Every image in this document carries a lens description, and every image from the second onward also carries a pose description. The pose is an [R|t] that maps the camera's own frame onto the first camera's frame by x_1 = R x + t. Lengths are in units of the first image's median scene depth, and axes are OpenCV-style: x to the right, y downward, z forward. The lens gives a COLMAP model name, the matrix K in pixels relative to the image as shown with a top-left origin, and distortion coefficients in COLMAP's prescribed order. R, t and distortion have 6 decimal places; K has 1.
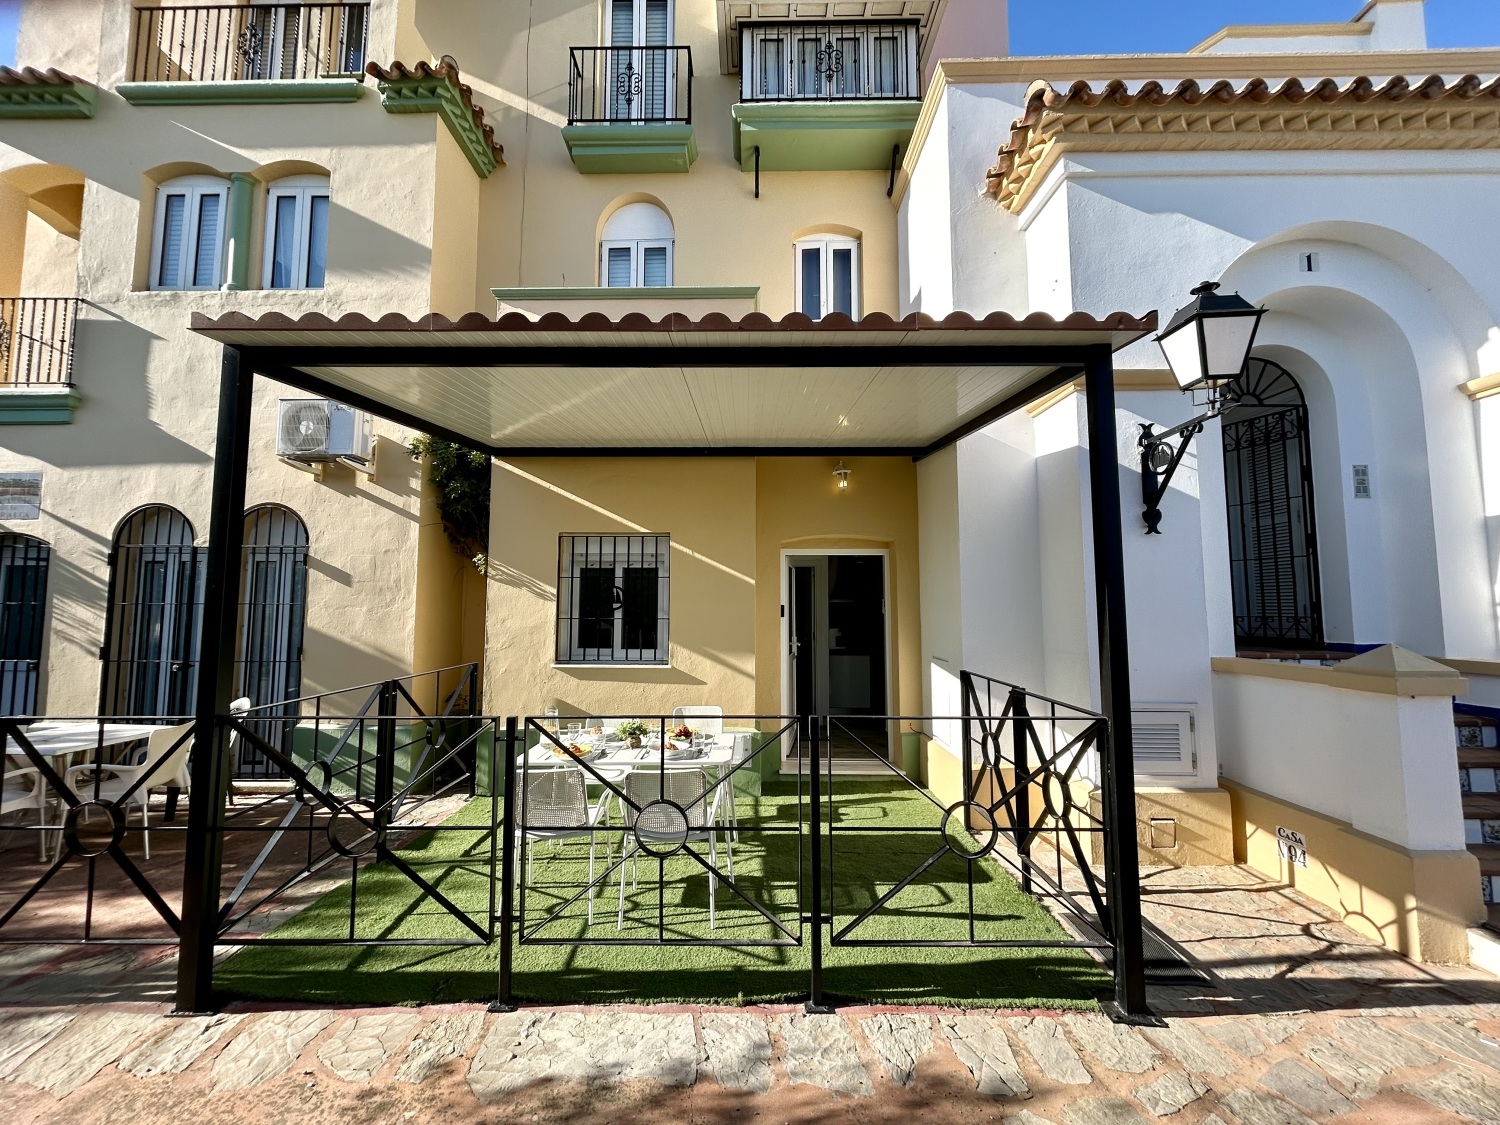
lens RADIAL K [[602.8, 0, 743.7], [0, 602.8, 563.7], [0, 0, 1]] dist [0.003504, -0.001107]
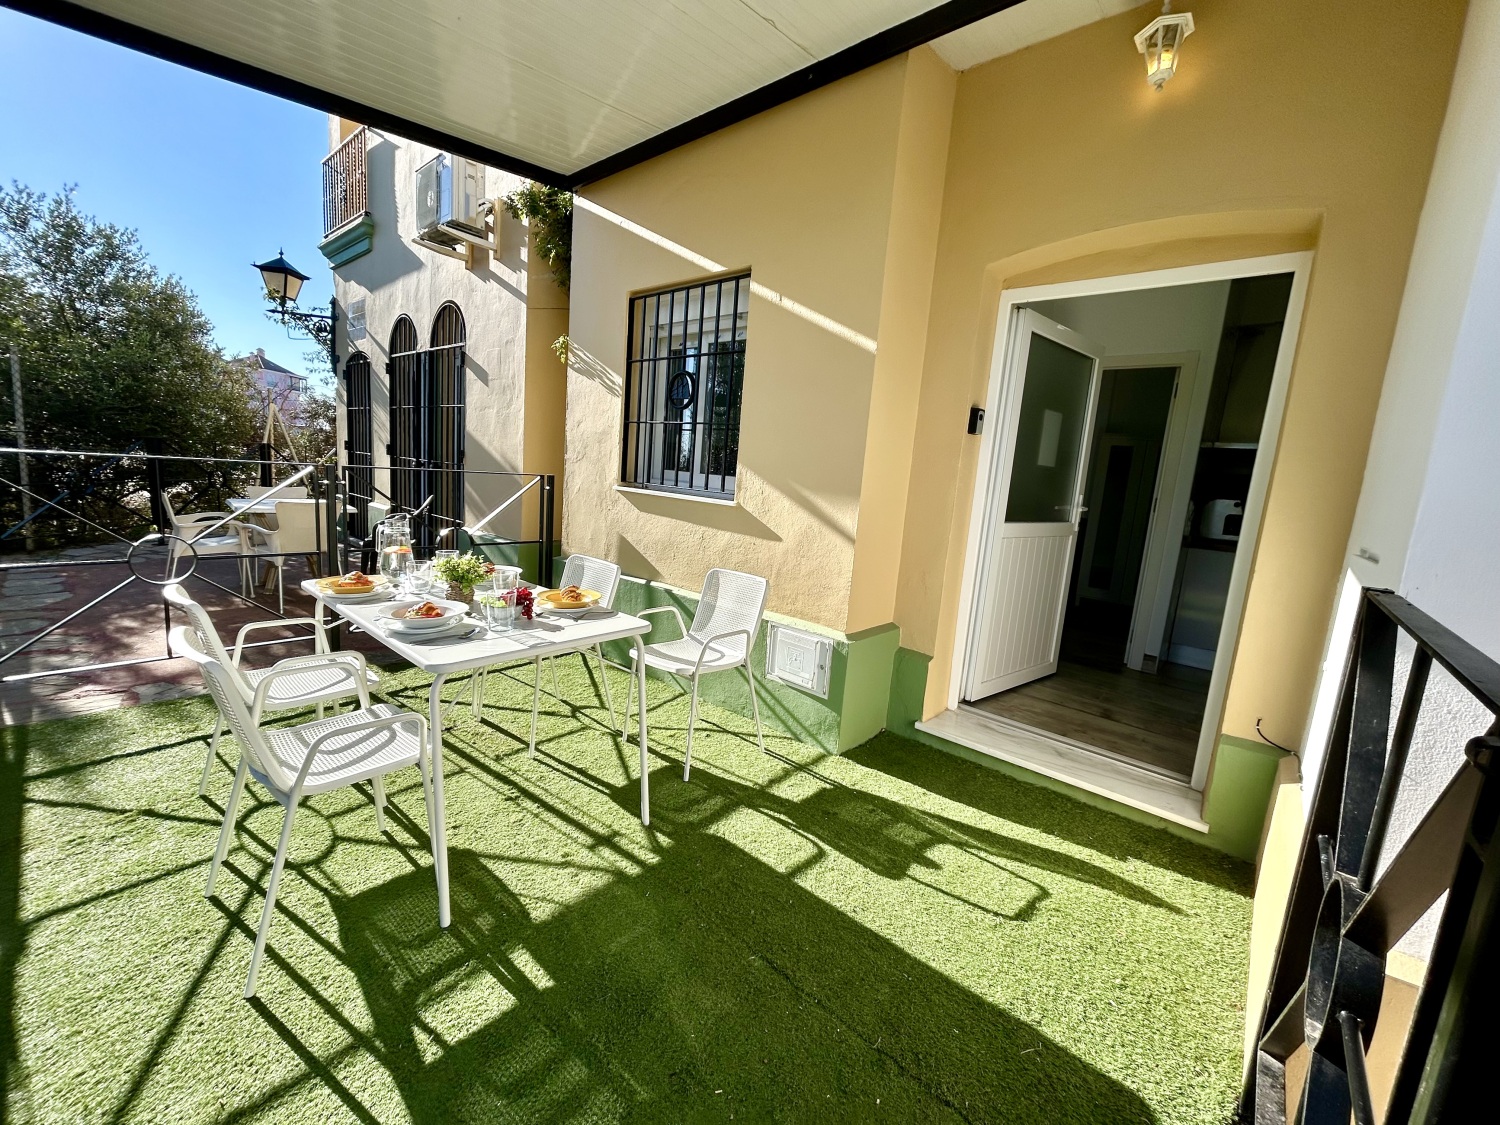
lens RADIAL K [[602.8, 0, 740.9], [0, 602.8, 562.2], [0, 0, 1]] dist [0.003504, -0.001107]
pose [[0.756521, 0.154413, -0.635478, 0.290598], [-0.026631, 0.978193, 0.205984, 0.110867], [0.653427, -0.138908, 0.744136, 0.584874]]
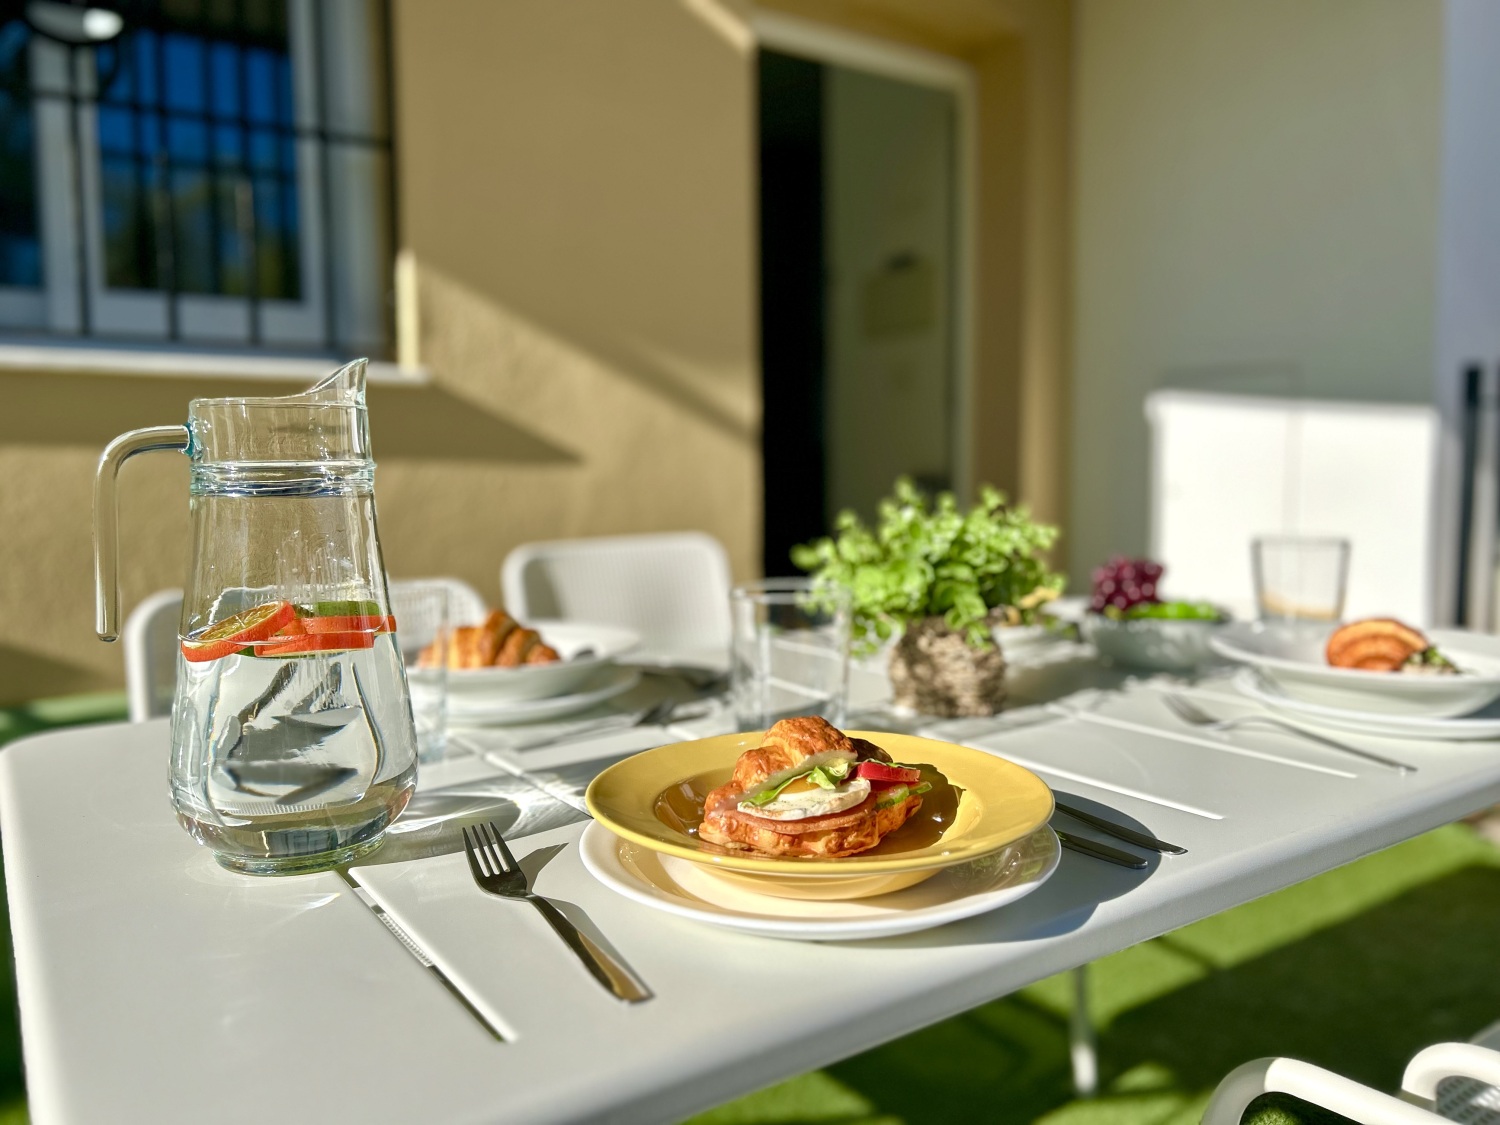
lens RADIAL K [[1146.2, 0, 736.2], [0, 1146.2, 563.9], [0, 0, 1]] dist [0.019851, -0.006521]
pose [[0.823293, -0.059916, 0.564446, -0.279854], [-0.031319, 0.988103, 0.150568, 0.181155], [-0.566752, -0.141640, 0.811622, 0.641165]]
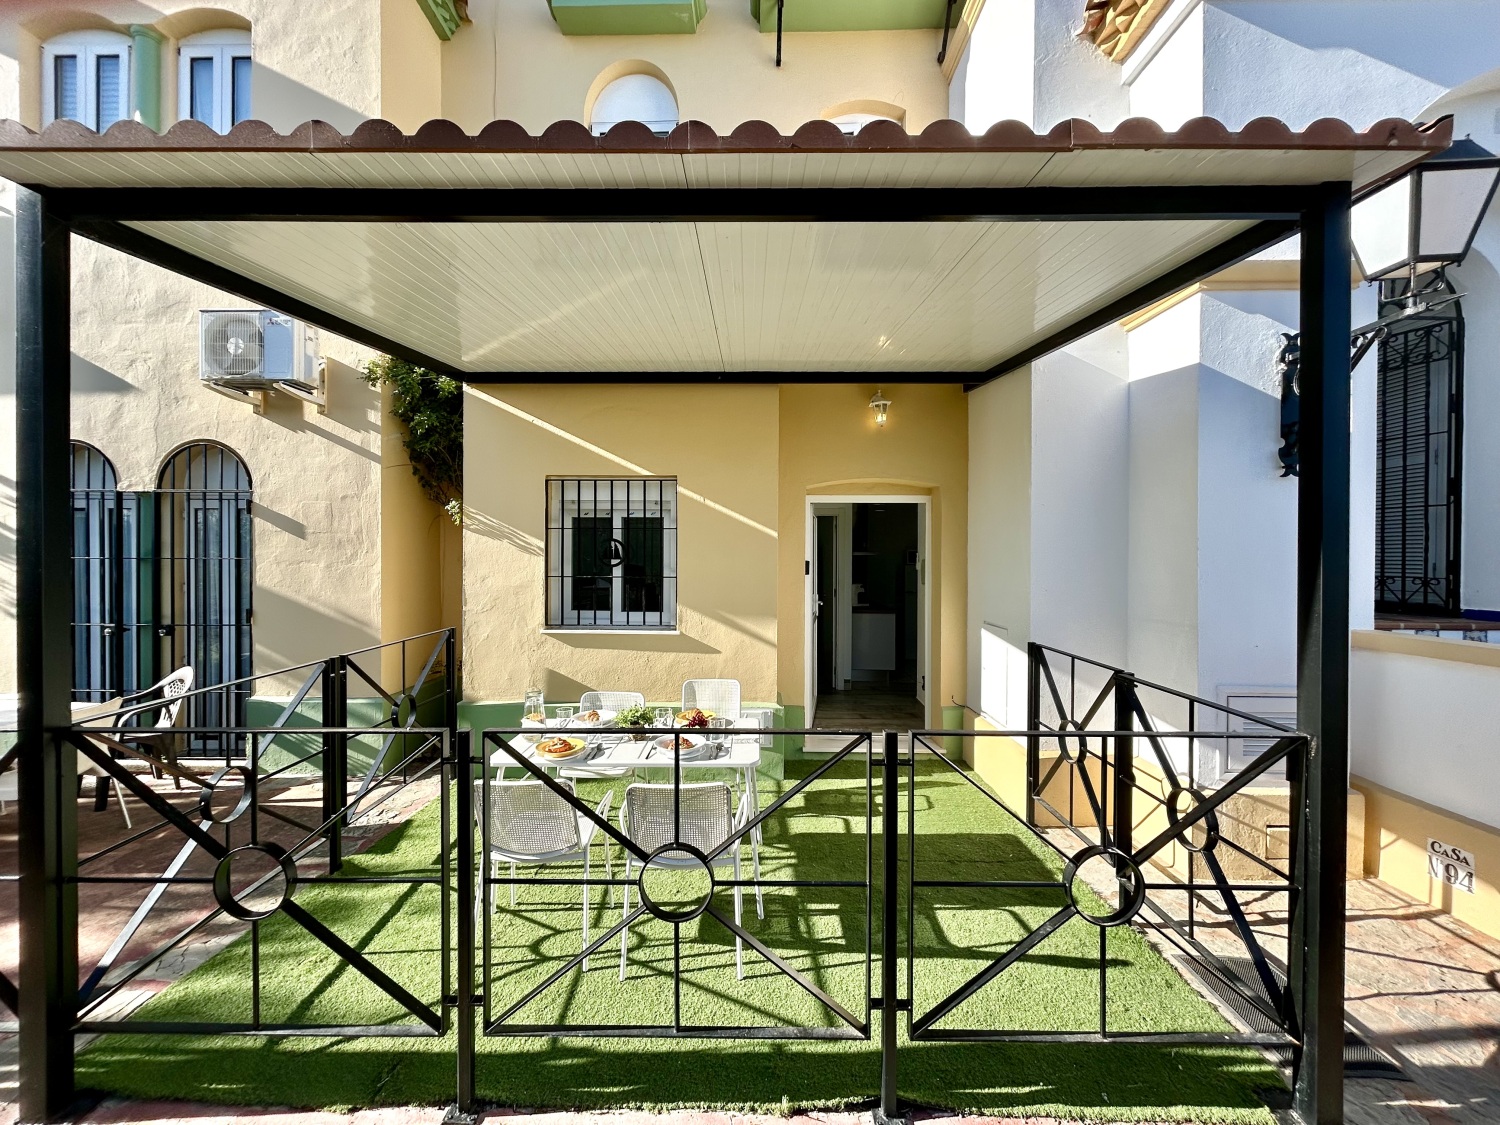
lens RADIAL K [[602.8, 0, 744.0], [0, 602.8, 563.4], [0, 0, 1]] dist [0.003504, -0.001107]
pose [[0.999992, 0.002254, -0.003151, -0.027693], [-0.001974, 0.996266, 0.086318, -0.002386], [0.003333, -0.086311, 0.996263, 0.161167]]
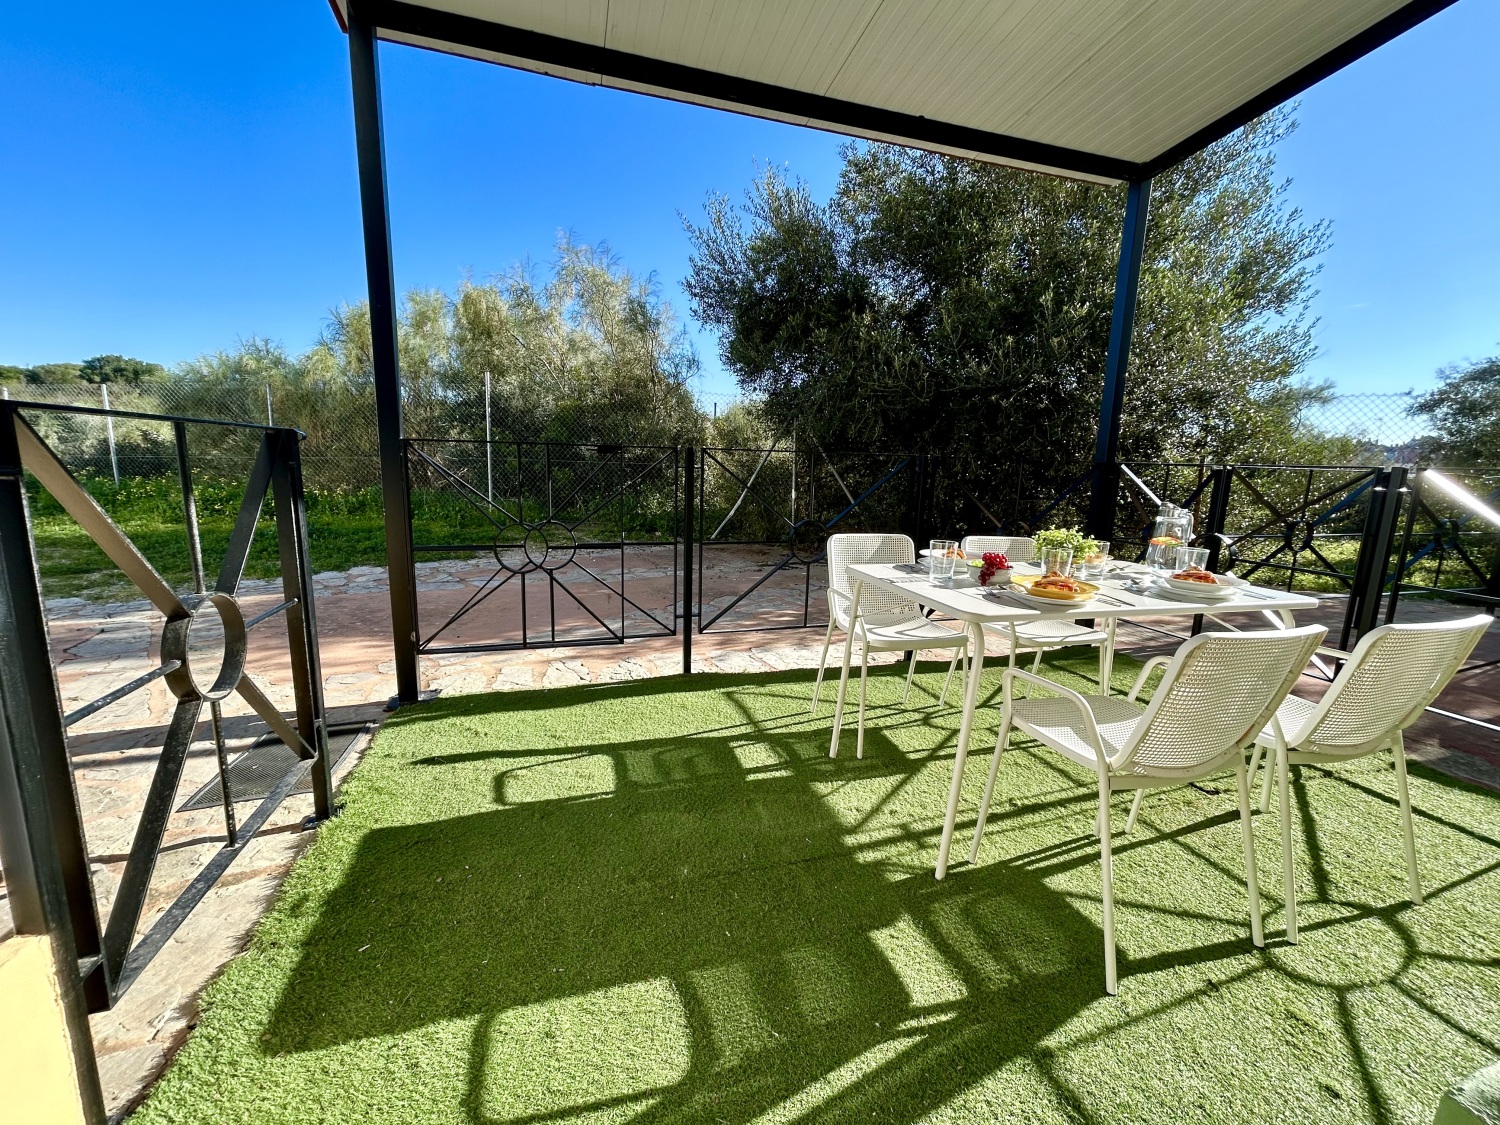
lens RADIAL K [[602.8, 0, 760.4], [0, 602.8, 562.4], [0, 0, 1]] dist [0.003504, -0.001107]
pose [[-0.950721, 0.018358, -0.309502, 0.181789], [-0.011884, 0.995354, 0.095543, 0.187649], [0.309818, 0.094513, -0.946087, 1.102367]]
